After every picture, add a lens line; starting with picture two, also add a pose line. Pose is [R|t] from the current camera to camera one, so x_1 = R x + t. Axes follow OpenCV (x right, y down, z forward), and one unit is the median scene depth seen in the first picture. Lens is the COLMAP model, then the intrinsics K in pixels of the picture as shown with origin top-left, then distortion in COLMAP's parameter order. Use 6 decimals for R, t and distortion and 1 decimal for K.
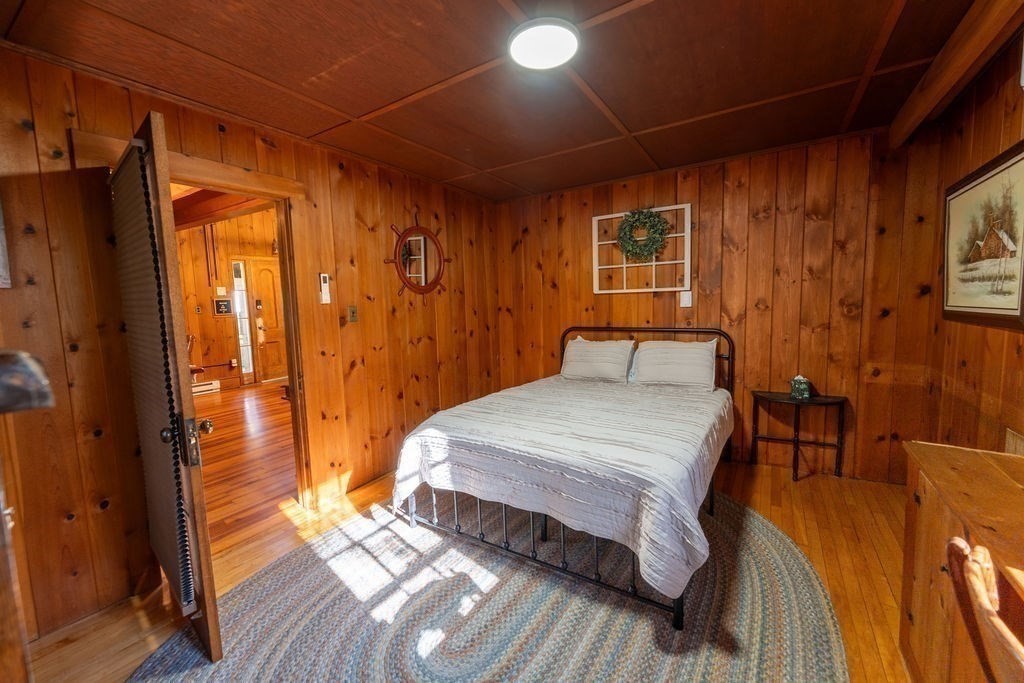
lens RADIAL K [[411.0, 0, 511.3], [0, 411.0, 340.8], [0, 0, 1]] dist [-0.000585, -0.000268]
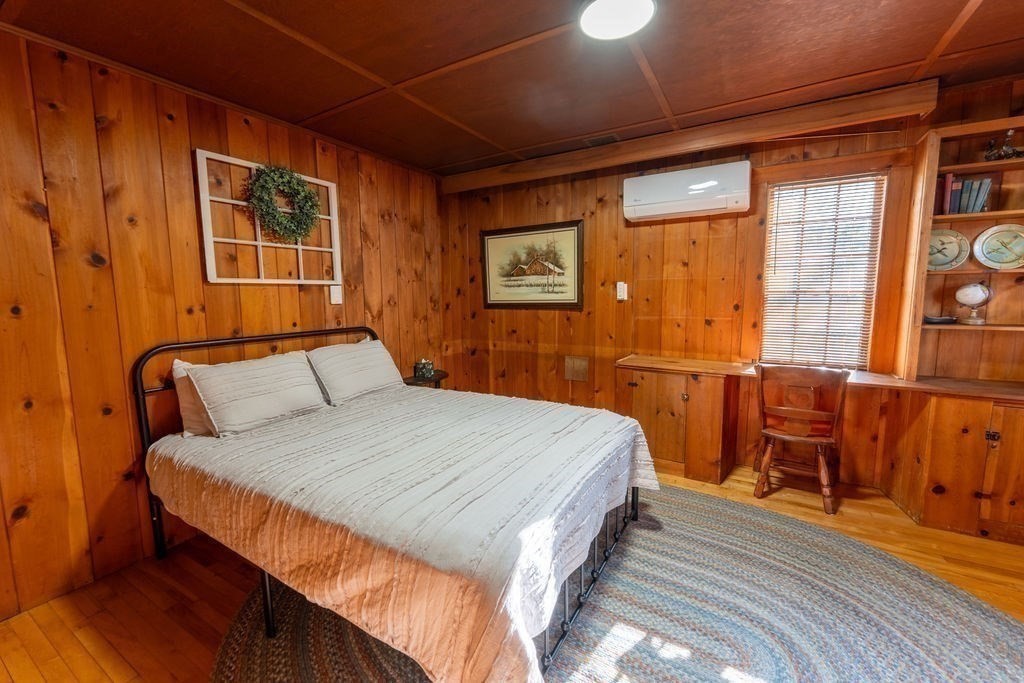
lens RADIAL K [[411.0, 0, 512.6], [0, 411.0, 341.3], [0, 0, 1]] dist [-0.000585, -0.000268]
pose [[-0.039931, -0.088162, 0.995305, -0.474849], [0.107003, 0.989995, 0.091985, -0.046618], [-0.993457, 0.110174, -0.030098, 0.701861]]
